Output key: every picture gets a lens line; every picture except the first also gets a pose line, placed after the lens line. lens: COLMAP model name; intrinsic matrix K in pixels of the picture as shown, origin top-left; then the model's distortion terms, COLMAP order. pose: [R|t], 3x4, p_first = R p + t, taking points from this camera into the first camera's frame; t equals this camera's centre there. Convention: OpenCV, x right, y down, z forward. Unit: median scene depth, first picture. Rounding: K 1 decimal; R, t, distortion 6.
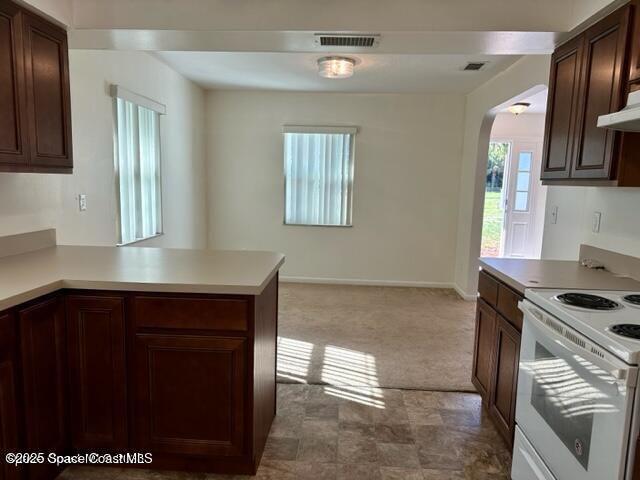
lens RADIAL K [[446.1, 0, 319.0], [0, 446.1, 238.7], [0, 0, 1]] dist [0.034549, -0.034334]
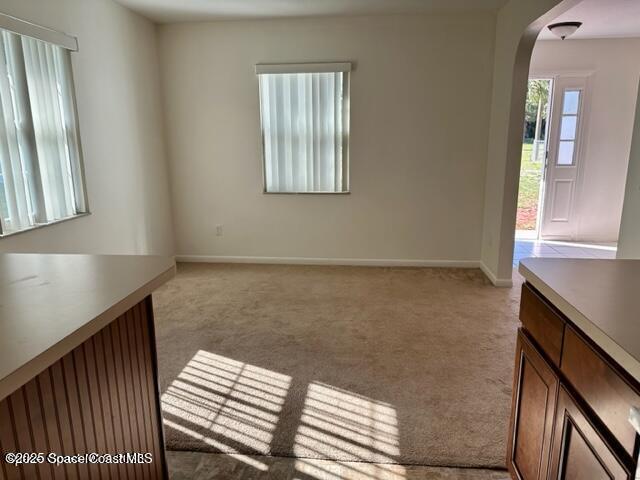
lens RADIAL K [[446.1, 0, 324.4], [0, 446.1, 239.7], [0, 0, 1]] dist [0.034549, -0.034334]
pose [[0.998541, -0.025524, -0.047585, 0.065274], [0.029827, 0.995311, 0.092017, -0.019313], [0.045013, -0.093303, 0.994620, 0.205944]]
